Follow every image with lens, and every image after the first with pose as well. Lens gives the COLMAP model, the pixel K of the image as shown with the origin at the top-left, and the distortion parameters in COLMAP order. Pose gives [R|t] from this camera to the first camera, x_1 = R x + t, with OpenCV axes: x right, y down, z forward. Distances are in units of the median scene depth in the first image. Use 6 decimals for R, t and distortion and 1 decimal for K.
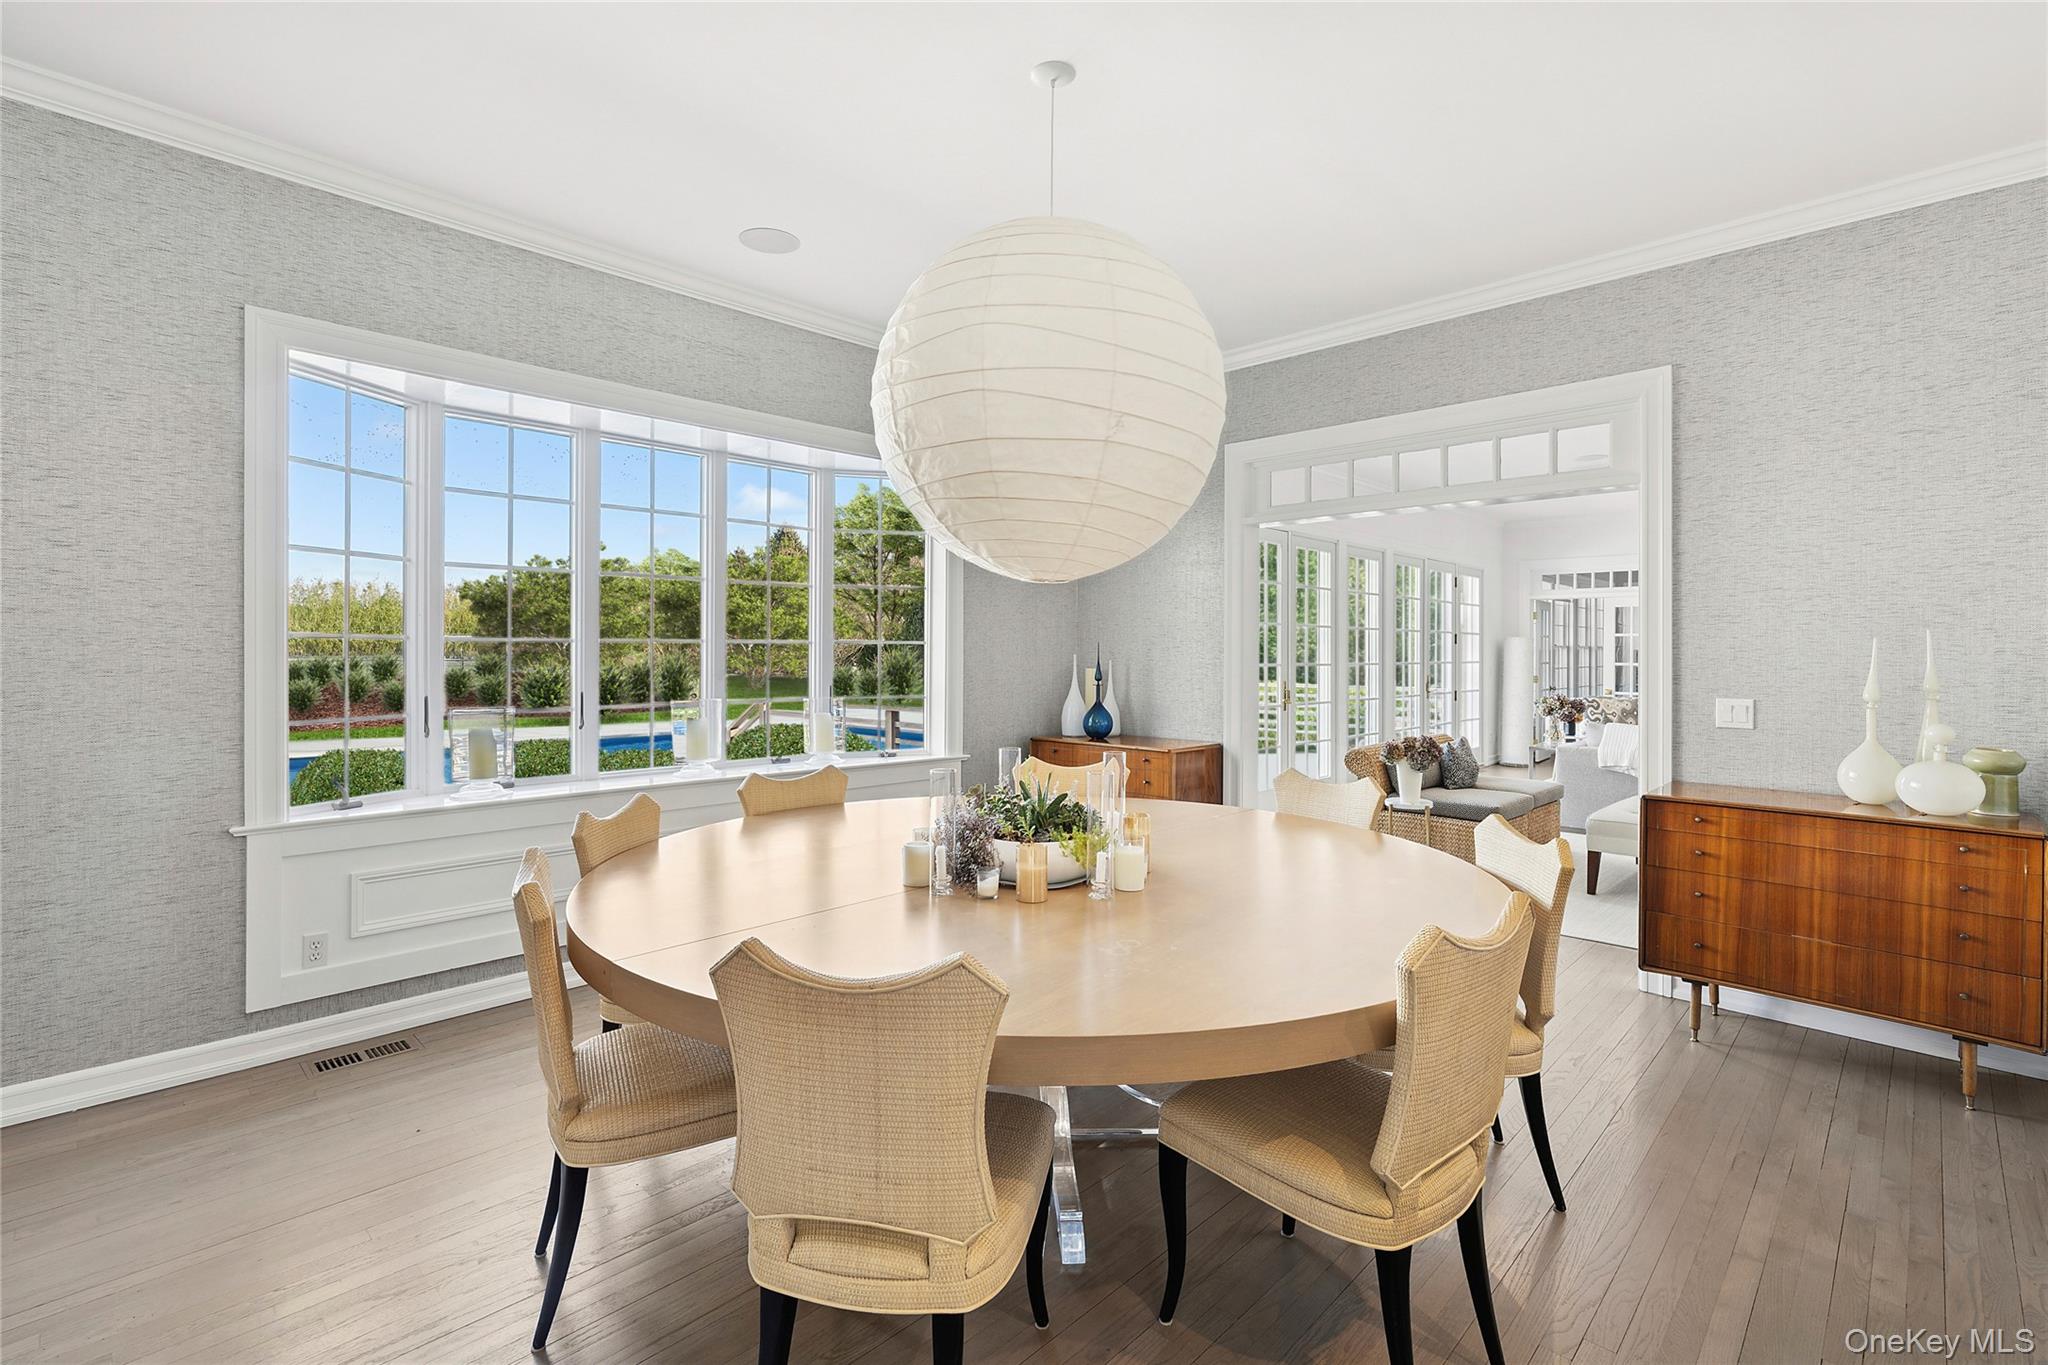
lens RADIAL K [[947.0, 0, 1024.0], [0, 947.0, 682.5], [0, 0, 1]] dist [-0.002013, -0.000080]
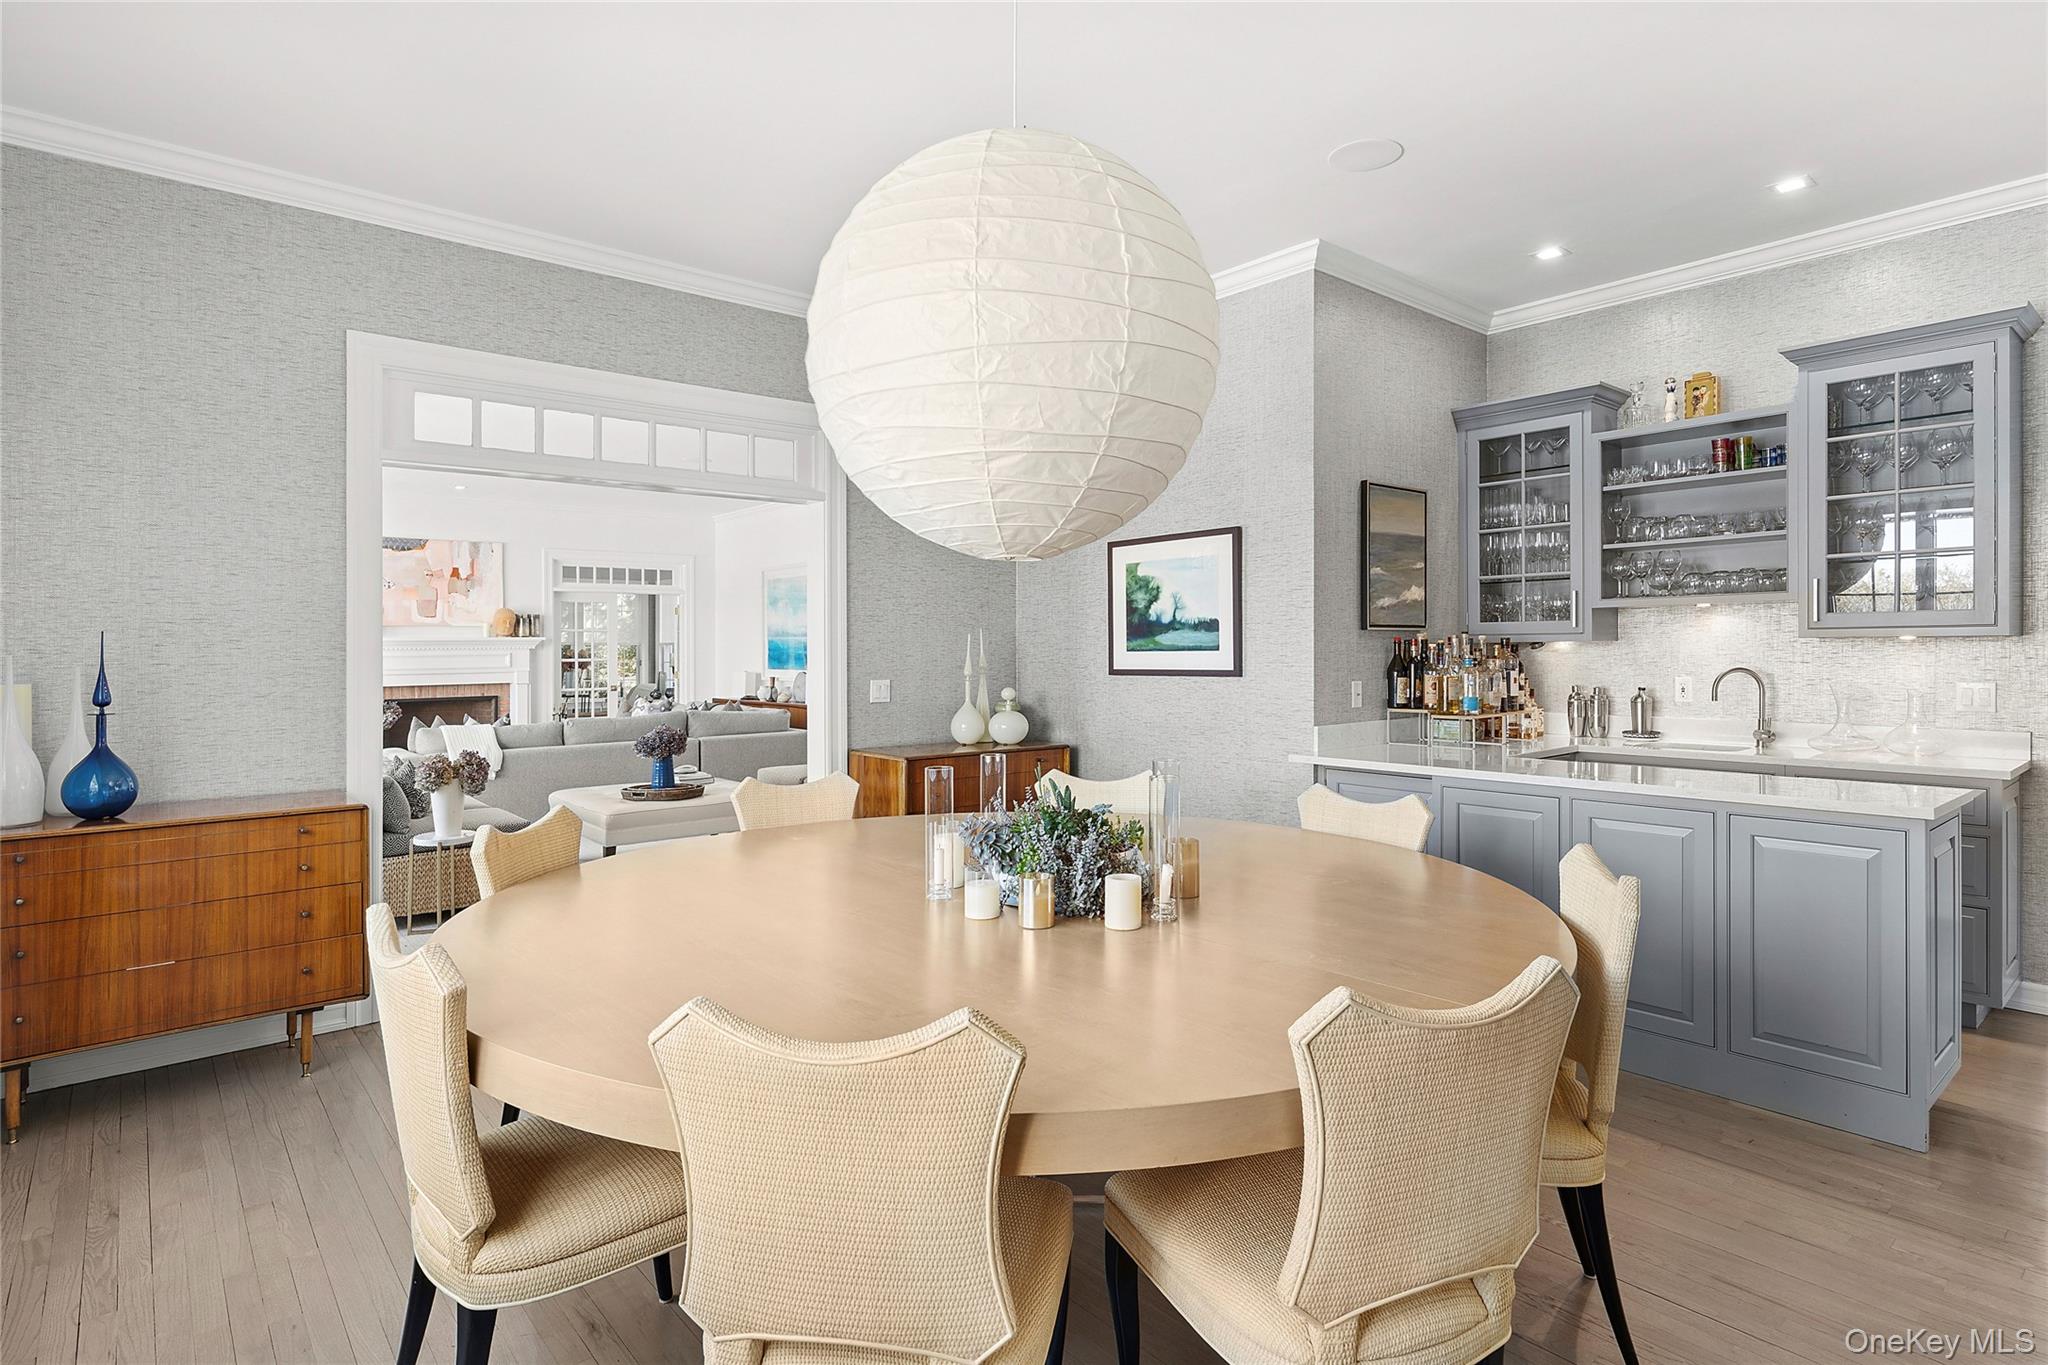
lens RADIAL K [[1042.1, 0, 1022.7], [0, 1042.1, 641.2], [0, 0, 1]] dist [0.000204, 0.000035]
pose [[0.097526, -0.003475, 0.995227, -0.528178], [0.036355, 0.999339, -0.000073, -0.023349], [-0.994569, 0.036188, 0.097588, 0.552666]]
